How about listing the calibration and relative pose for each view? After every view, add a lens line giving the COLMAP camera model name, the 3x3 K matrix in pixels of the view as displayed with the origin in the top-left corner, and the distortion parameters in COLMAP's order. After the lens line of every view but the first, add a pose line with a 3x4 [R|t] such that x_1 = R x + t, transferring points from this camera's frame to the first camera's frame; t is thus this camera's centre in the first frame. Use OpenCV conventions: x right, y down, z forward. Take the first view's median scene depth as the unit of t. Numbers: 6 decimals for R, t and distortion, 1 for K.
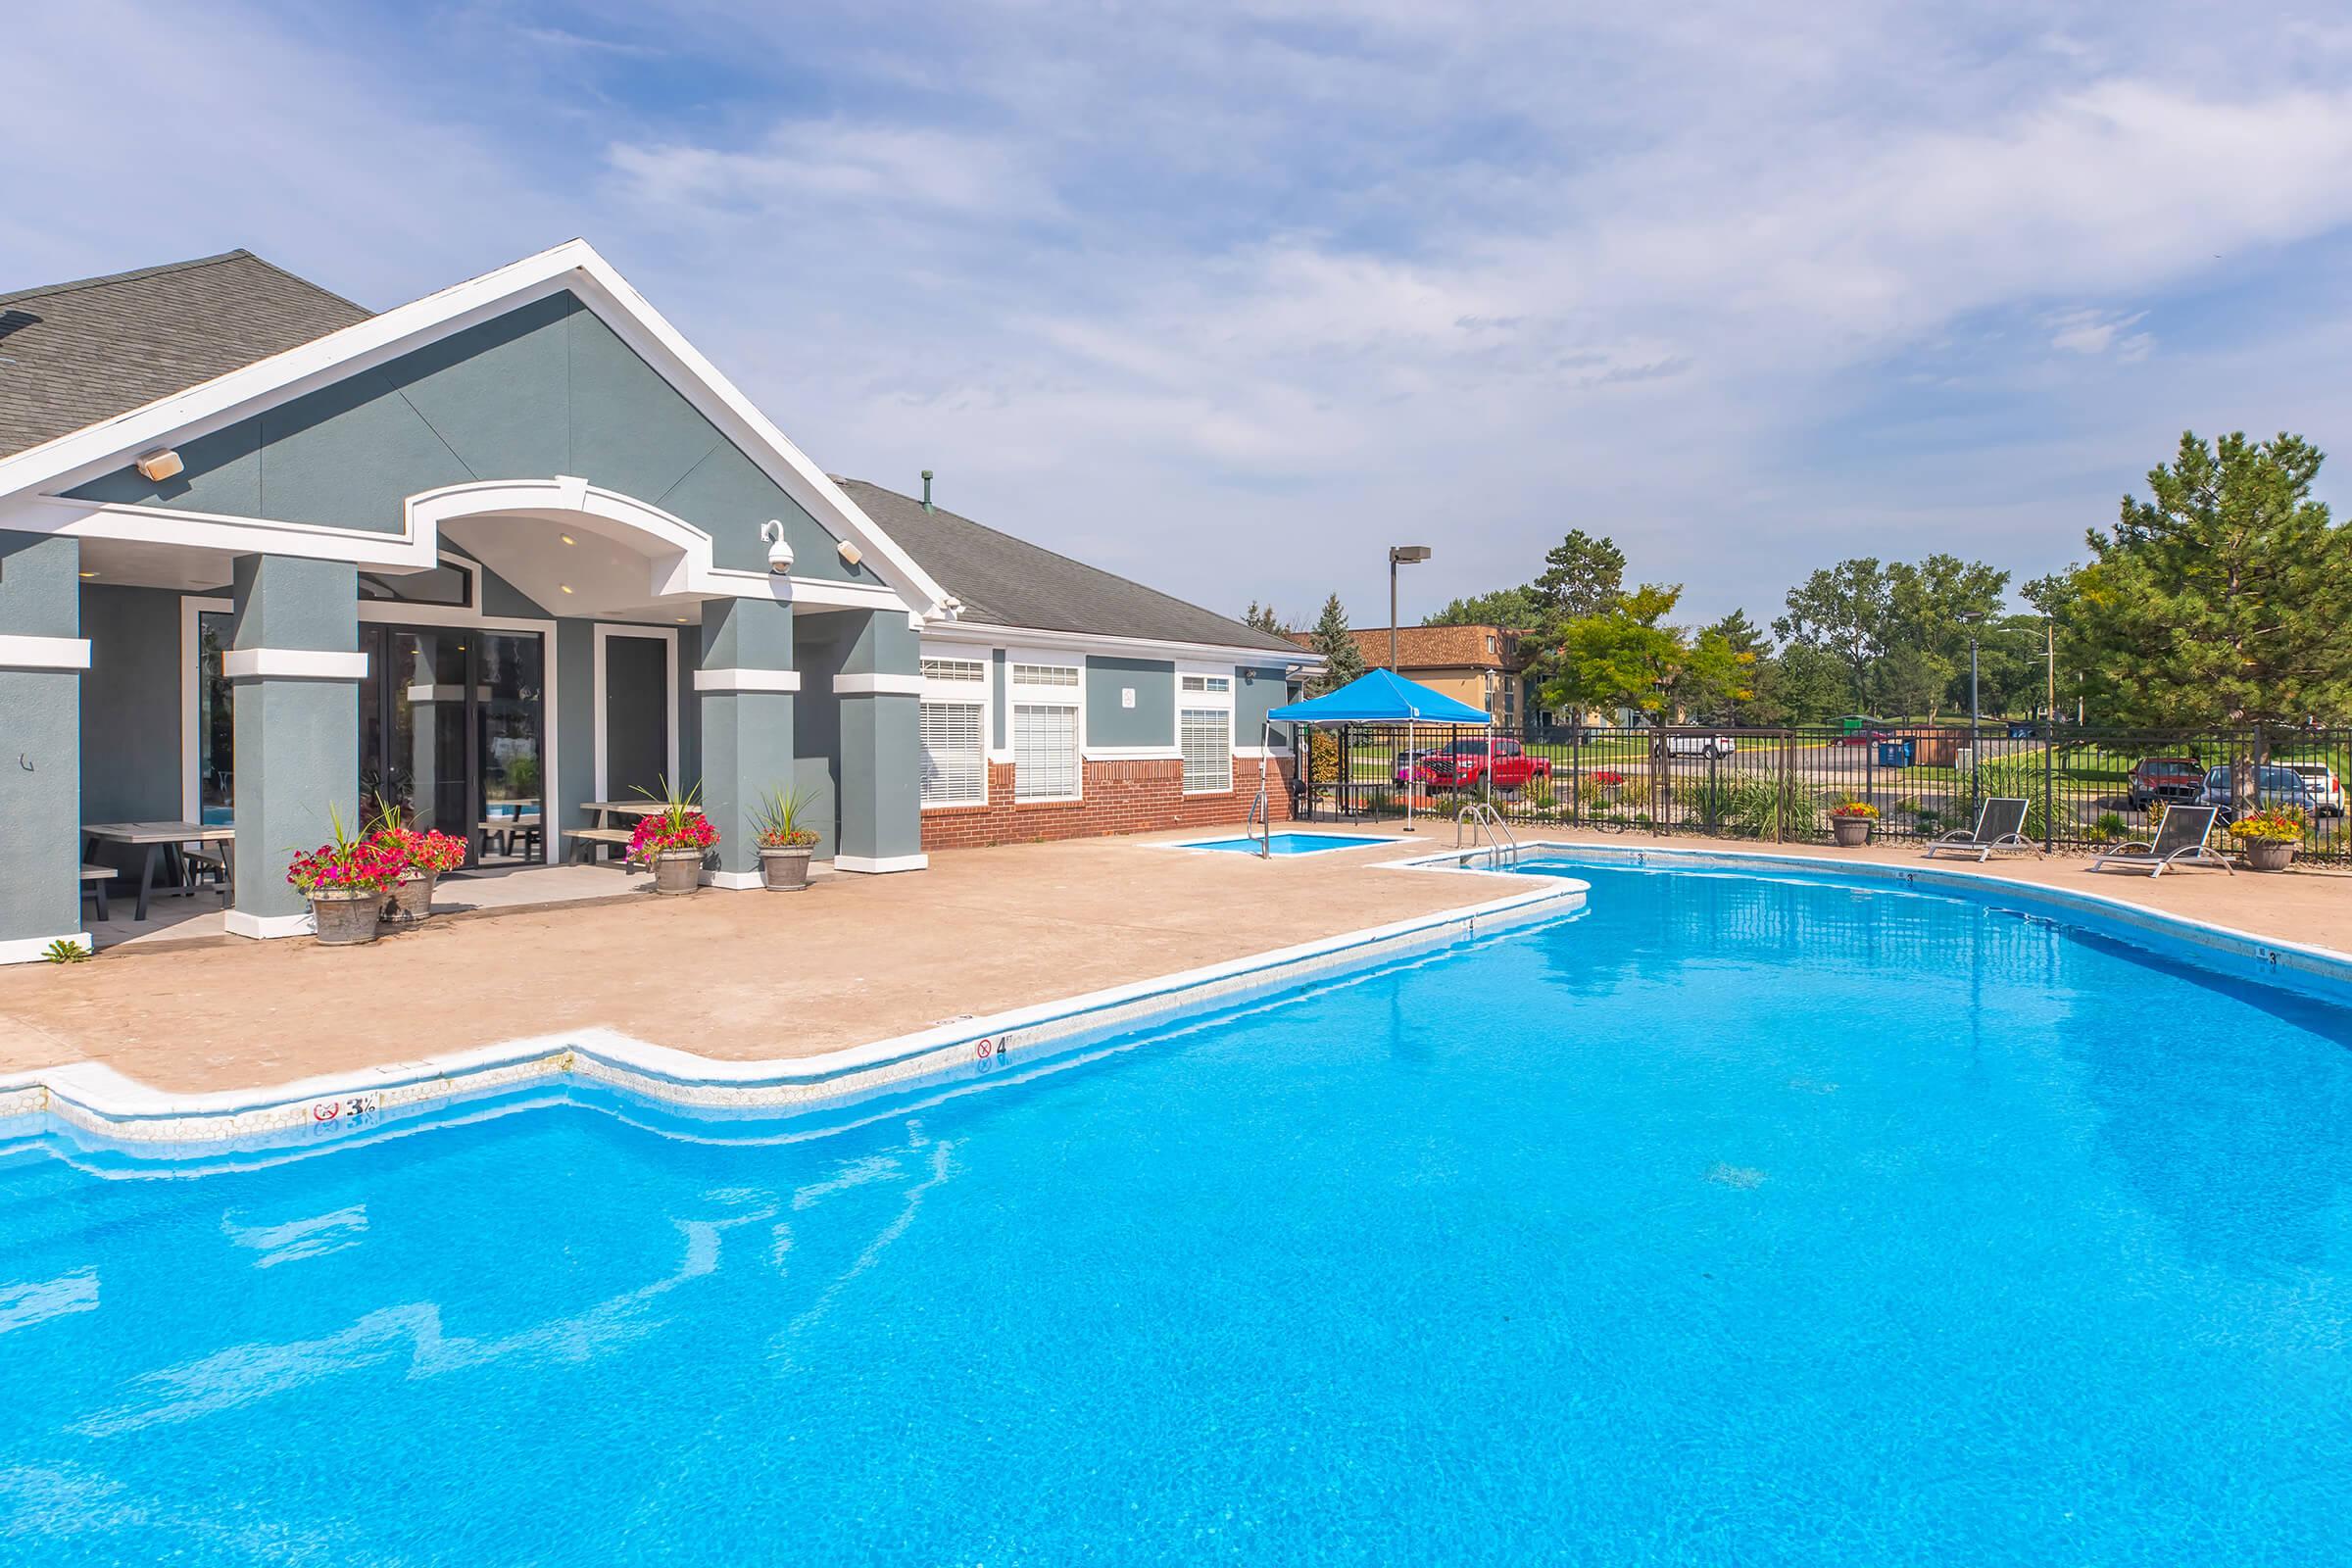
lens RADIAL K [[1276.8, 0, 1264.7], [0, 1276.8, 743.9], [0, 0, 1]] dist [0.002696, 0.000646]
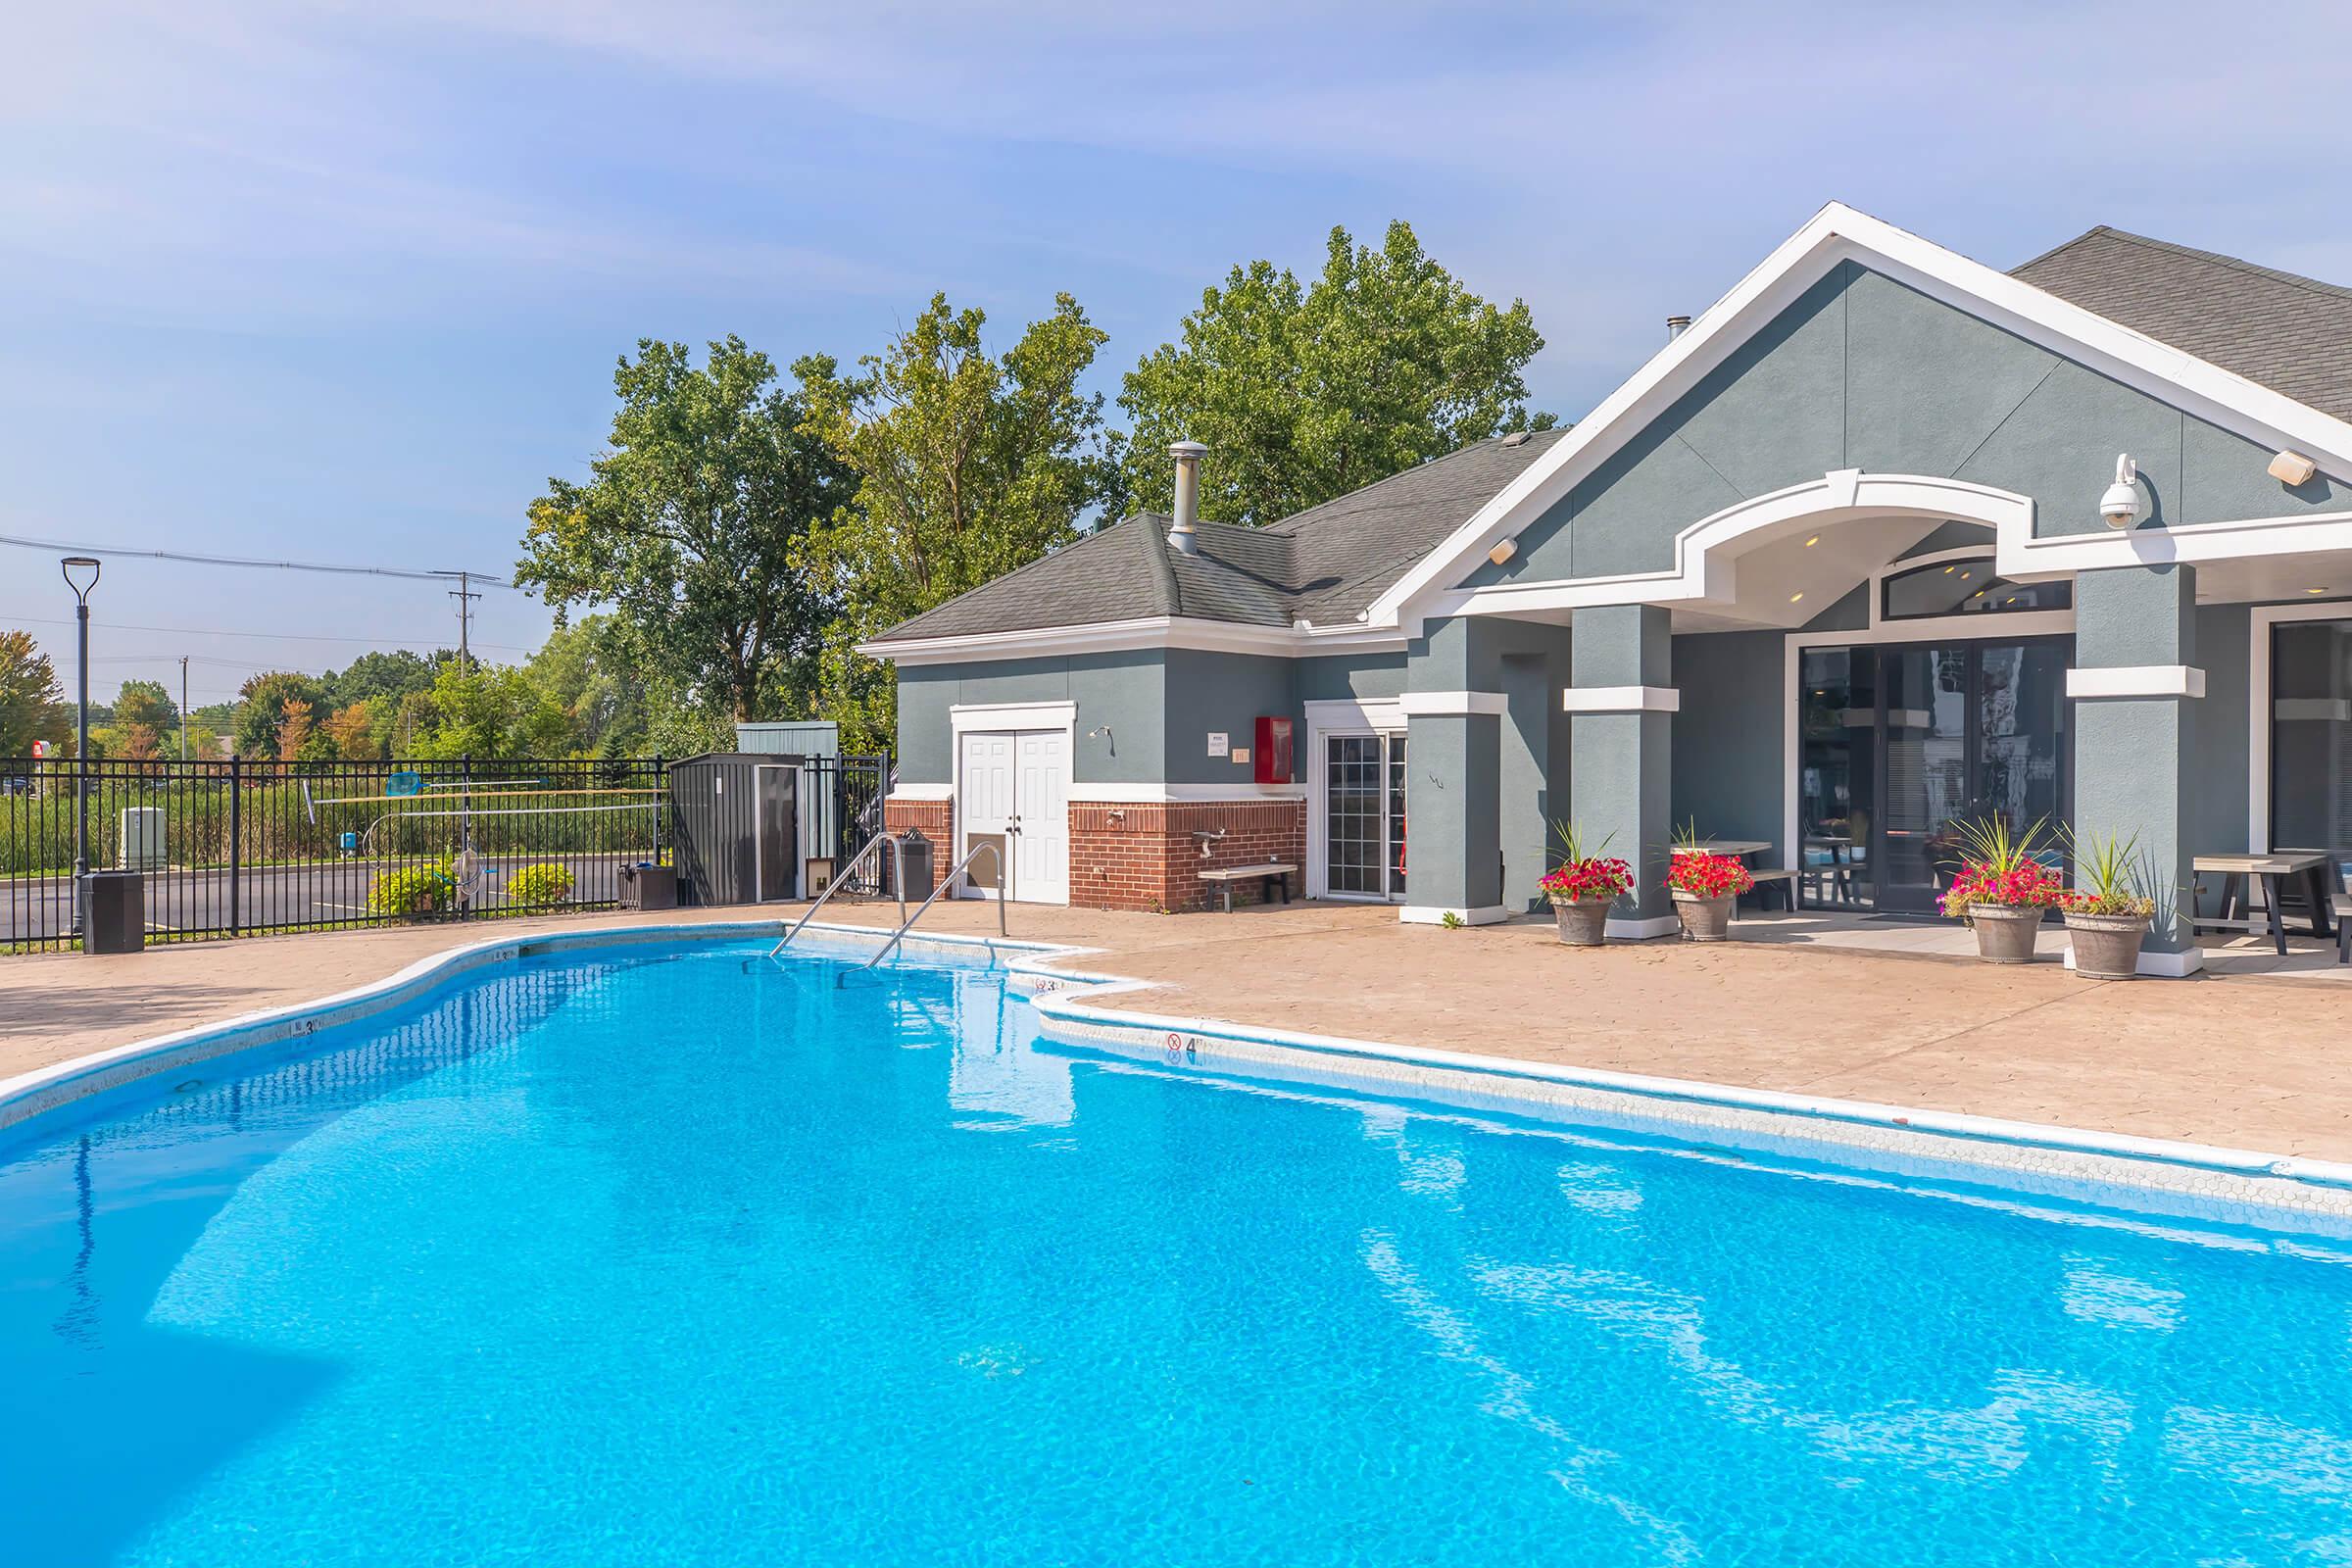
lens RADIAL K [[1797.1, 0, 1165.5], [0, 1797.1, 790.0], [0, 0, 1]] dist [0.024227, -0.008604]
pose [[-0.101059, 0.008276, -0.994846, 0.490683], [-0.006614, 0.999938, 0.008990, 0.003471], [0.994858, 0.007488, -0.100998, 0.429396]]
